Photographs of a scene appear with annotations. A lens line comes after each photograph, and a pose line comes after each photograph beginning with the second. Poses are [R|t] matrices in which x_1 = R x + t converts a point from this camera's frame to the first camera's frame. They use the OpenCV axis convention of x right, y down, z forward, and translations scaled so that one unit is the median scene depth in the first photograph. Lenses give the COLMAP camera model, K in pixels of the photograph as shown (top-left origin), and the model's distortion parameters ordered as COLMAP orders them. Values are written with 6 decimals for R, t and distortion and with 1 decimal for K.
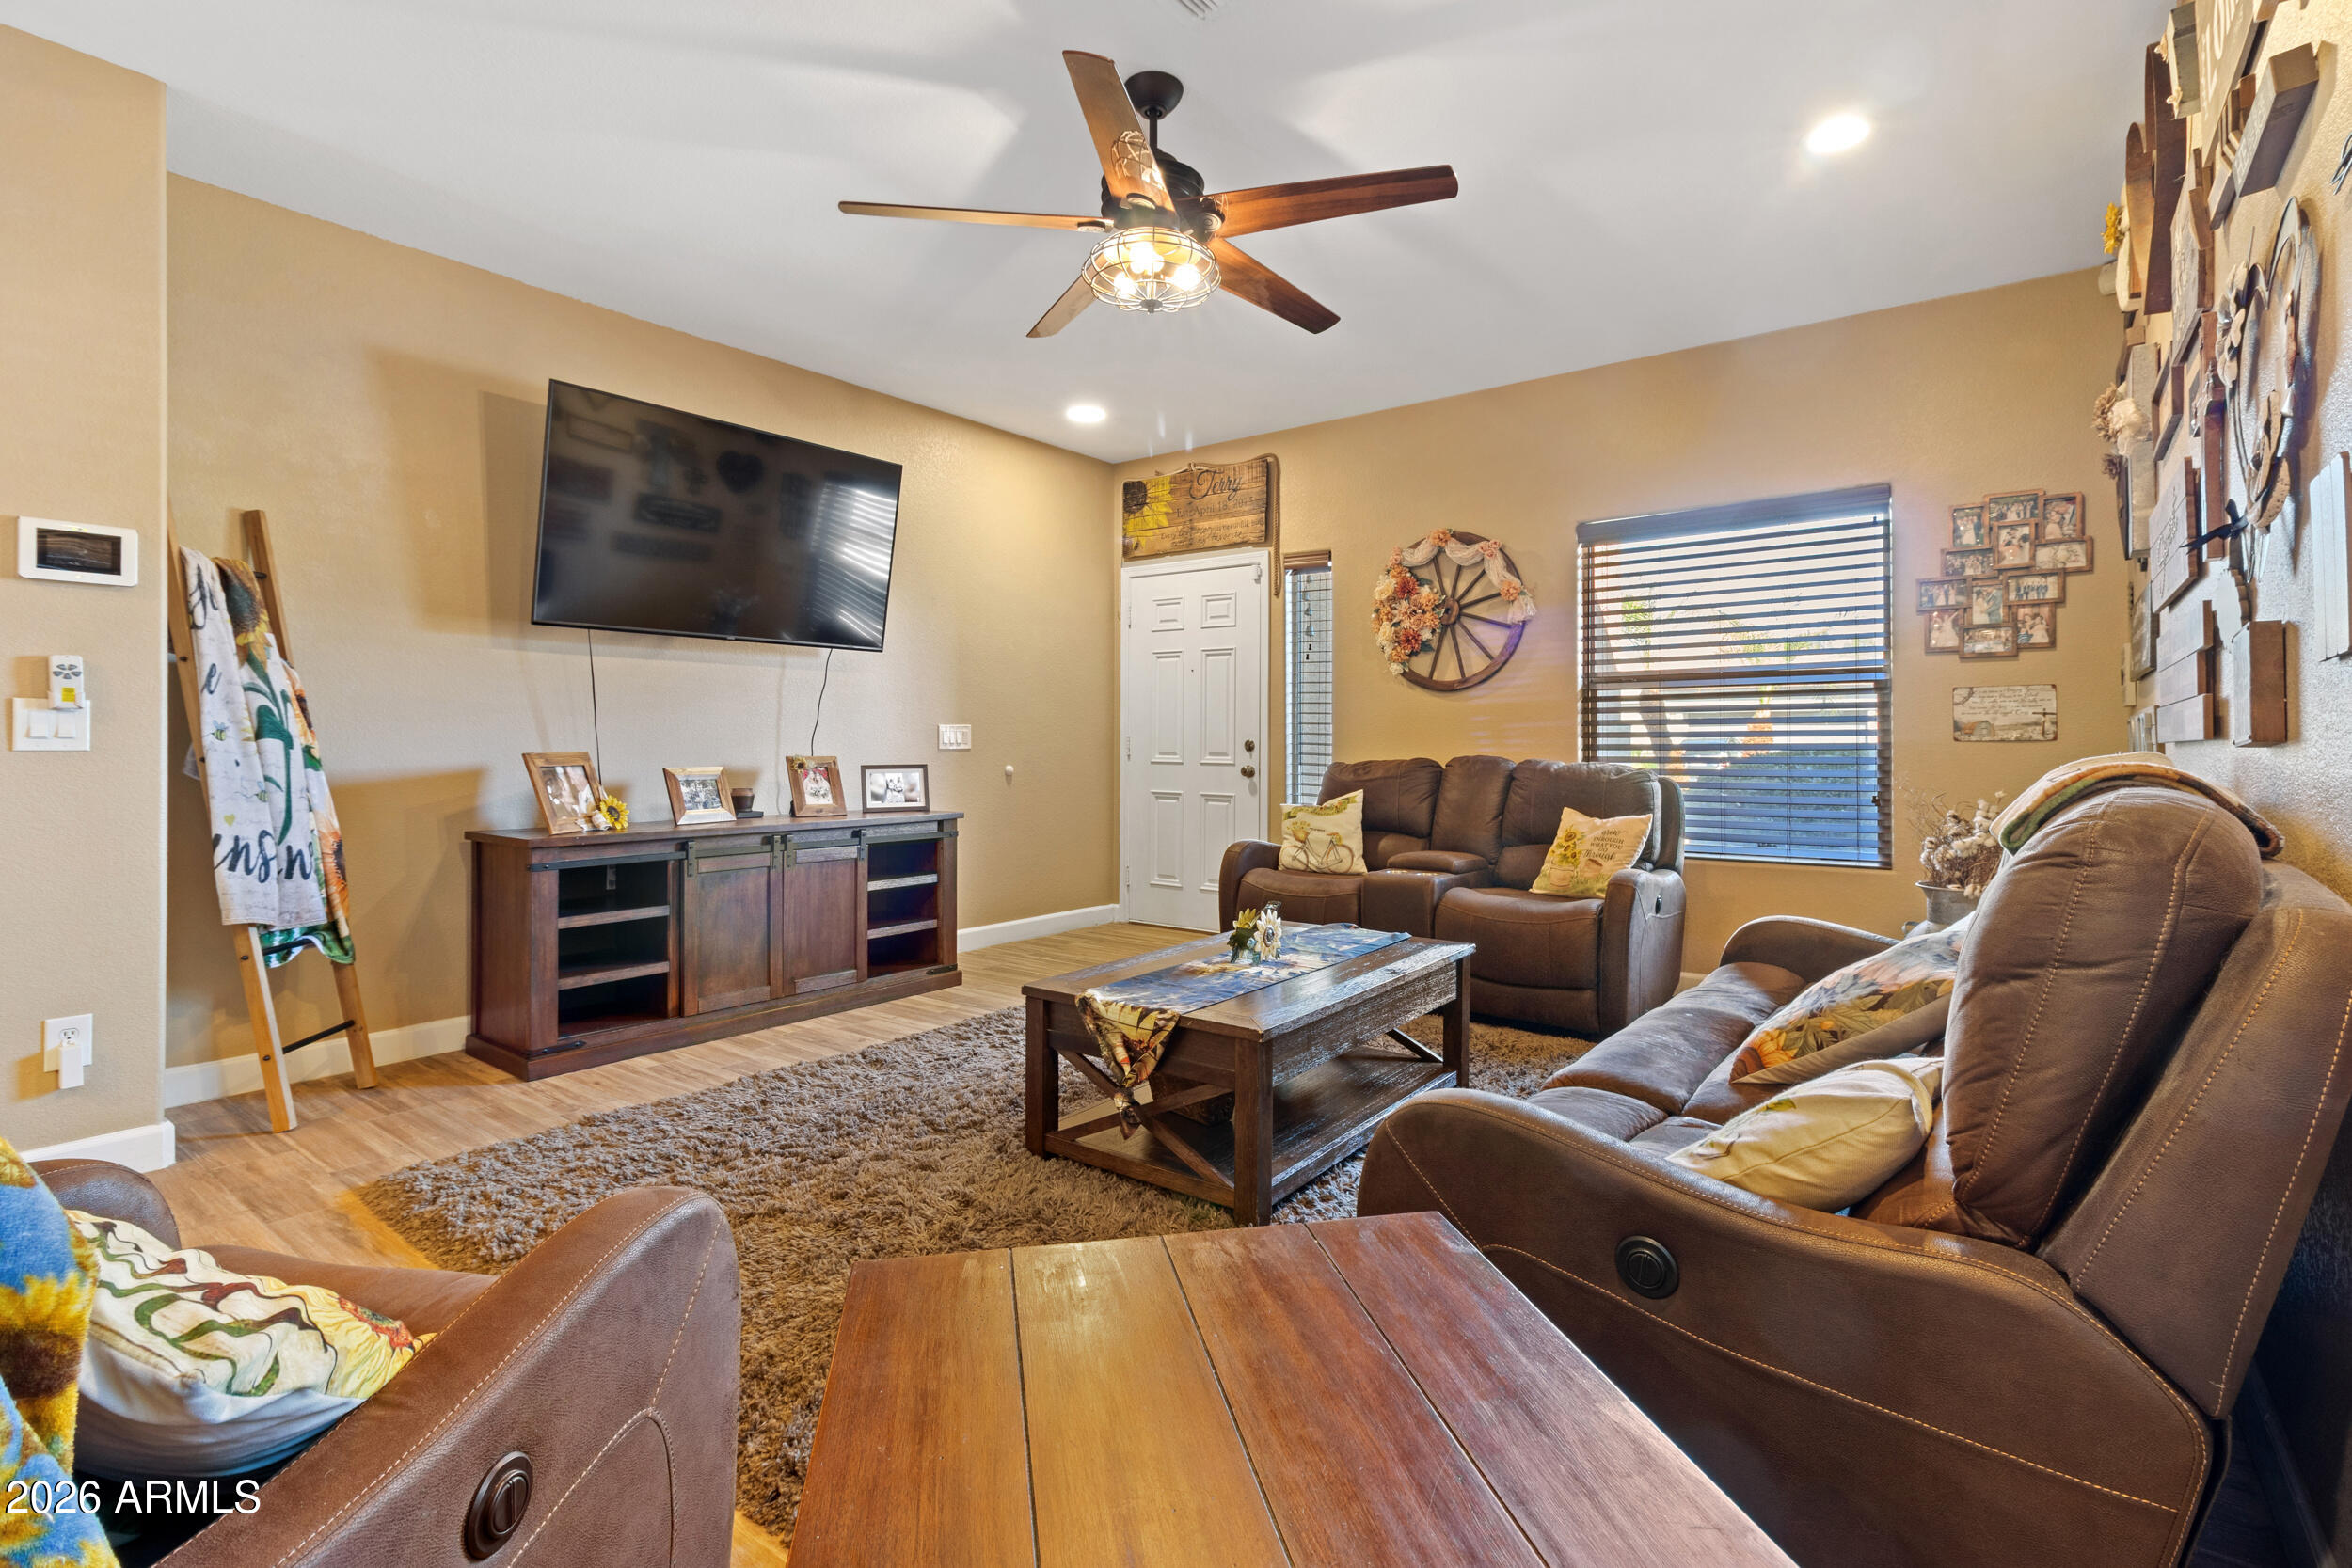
lens RADIAL K [[1087.6, 0, 1201.2], [0, 1087.6, 742.1], [0, 0, 1]] dist [0.003282, -0.000768]
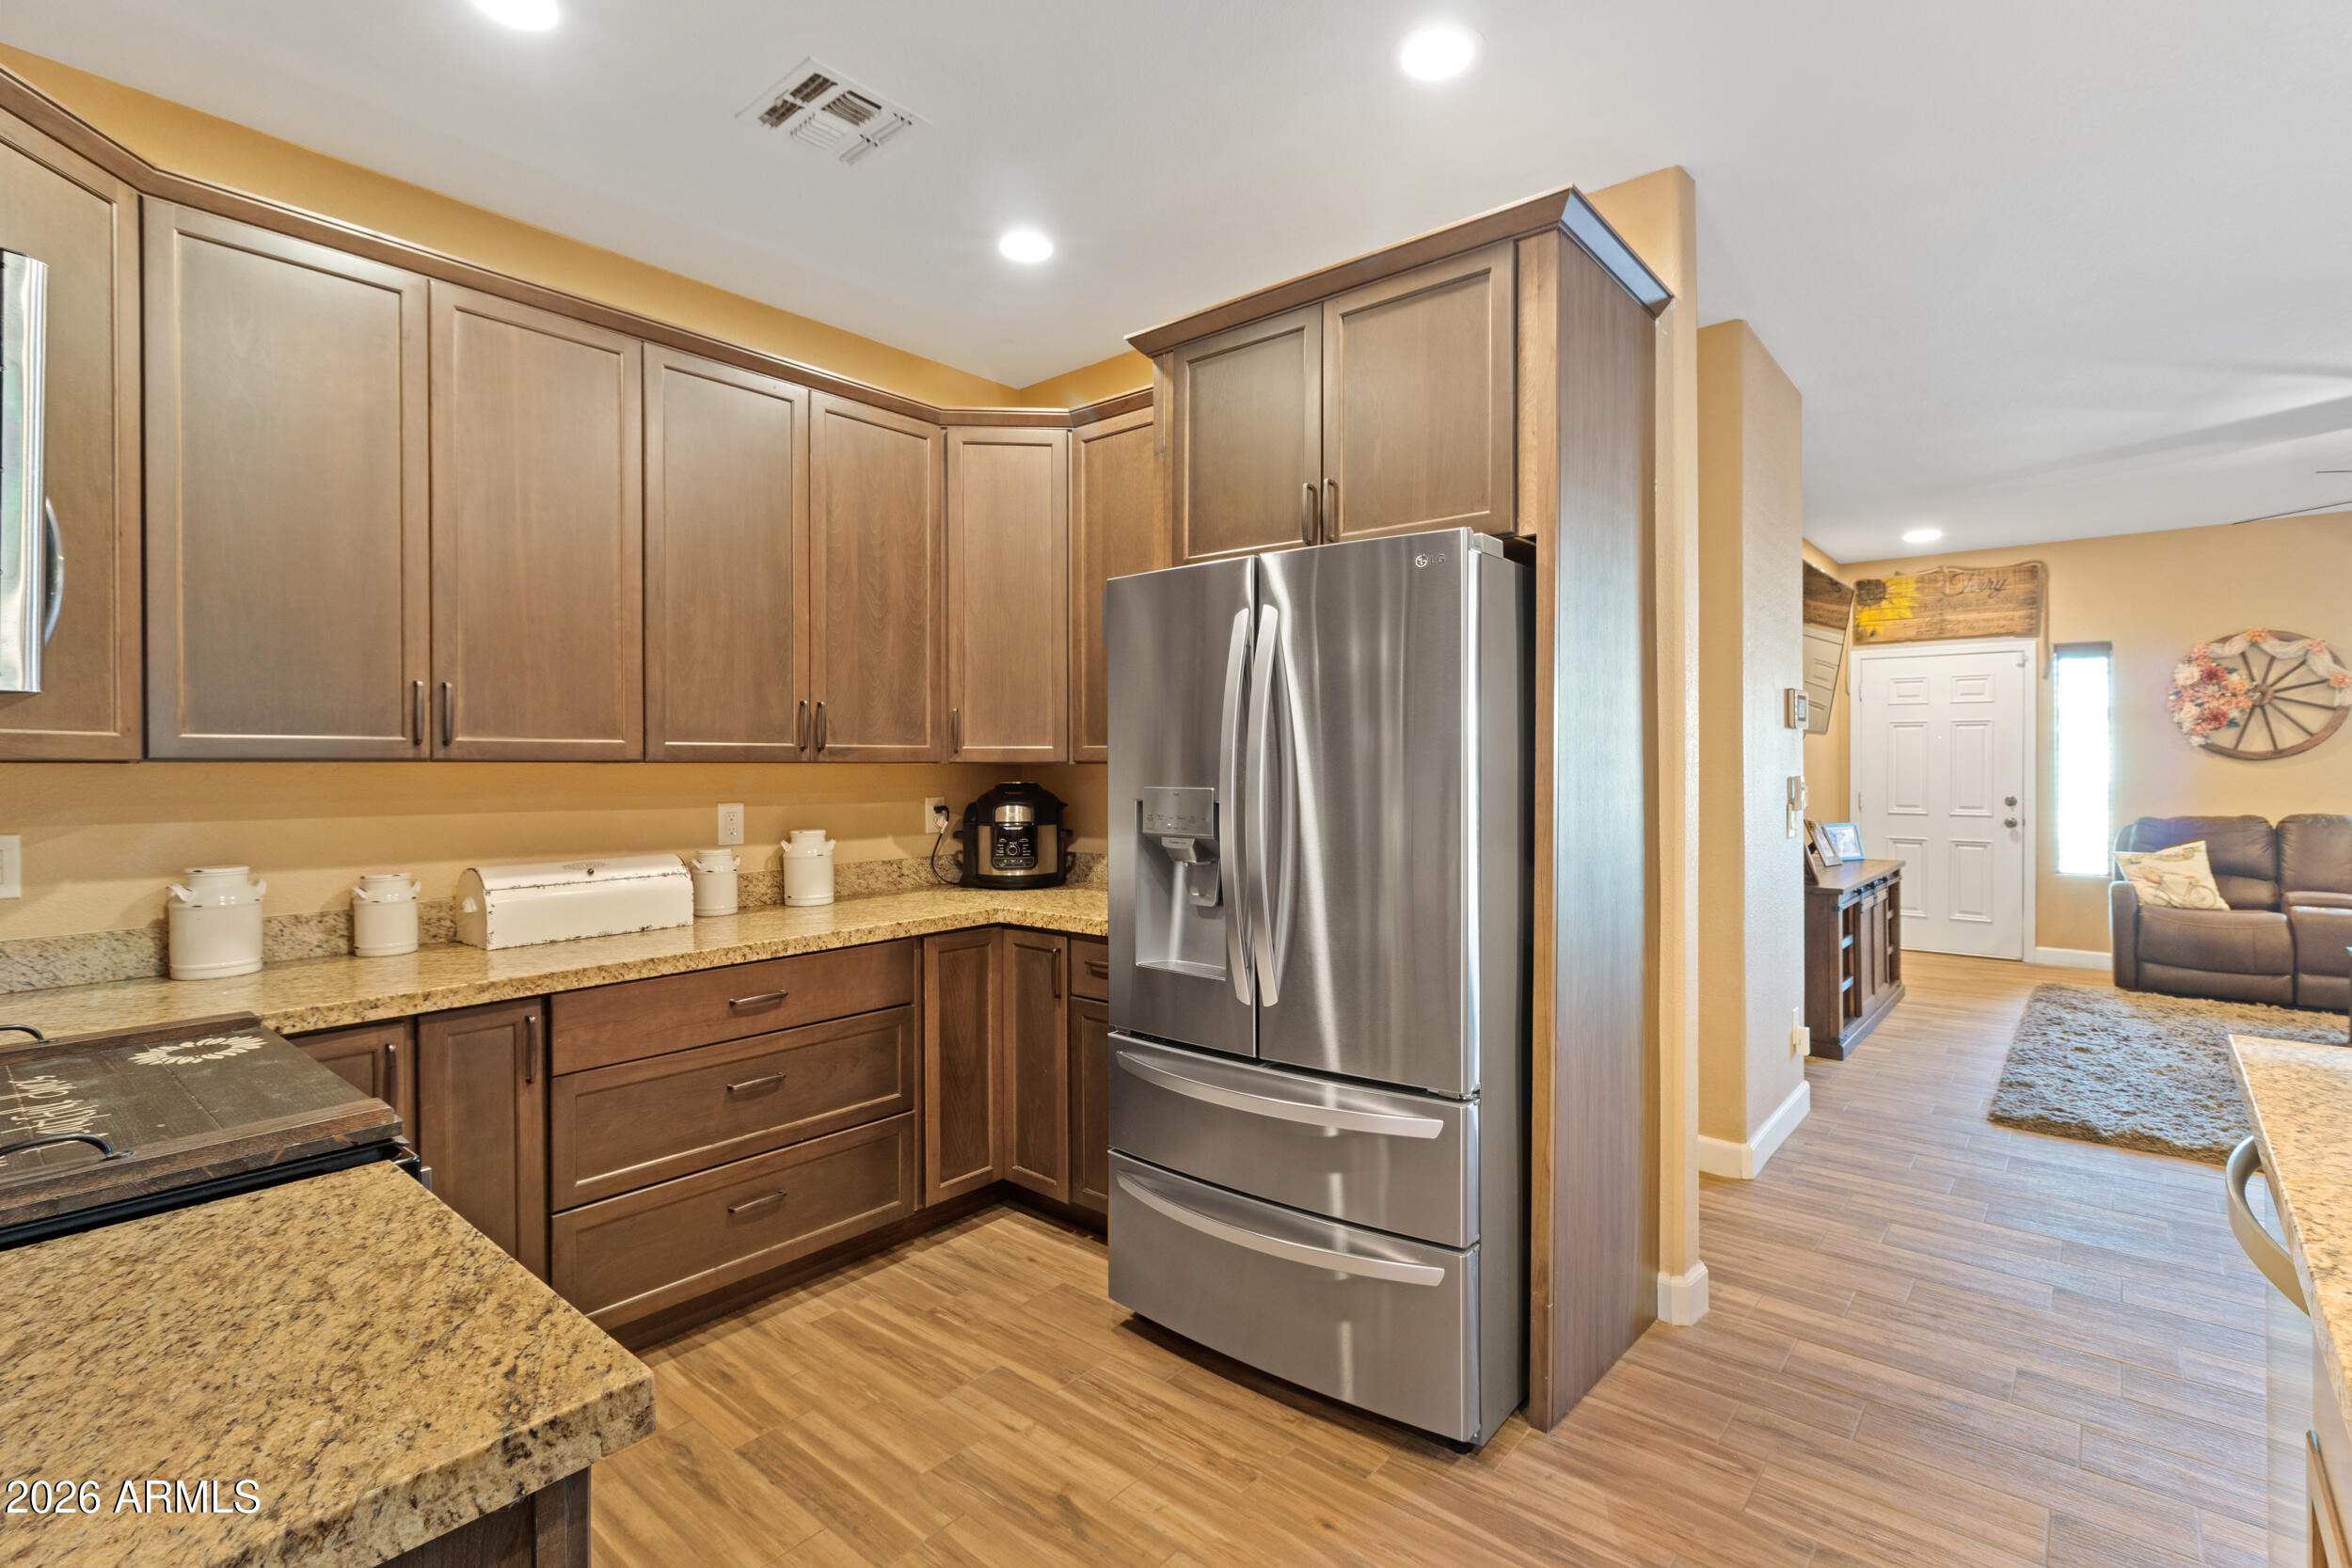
lens RADIAL K [[1087.6, 0, 1181.7], [0, 1087.6, 769.6], [0, 0, 1]] dist [0.003282, -0.000768]
pose [[0.997997, -0.005385, -0.063025, -0.897800], [0.005733, 0.999969, 0.005355, -0.048968], [0.062994, -0.005705, 0.997998, -0.299628]]
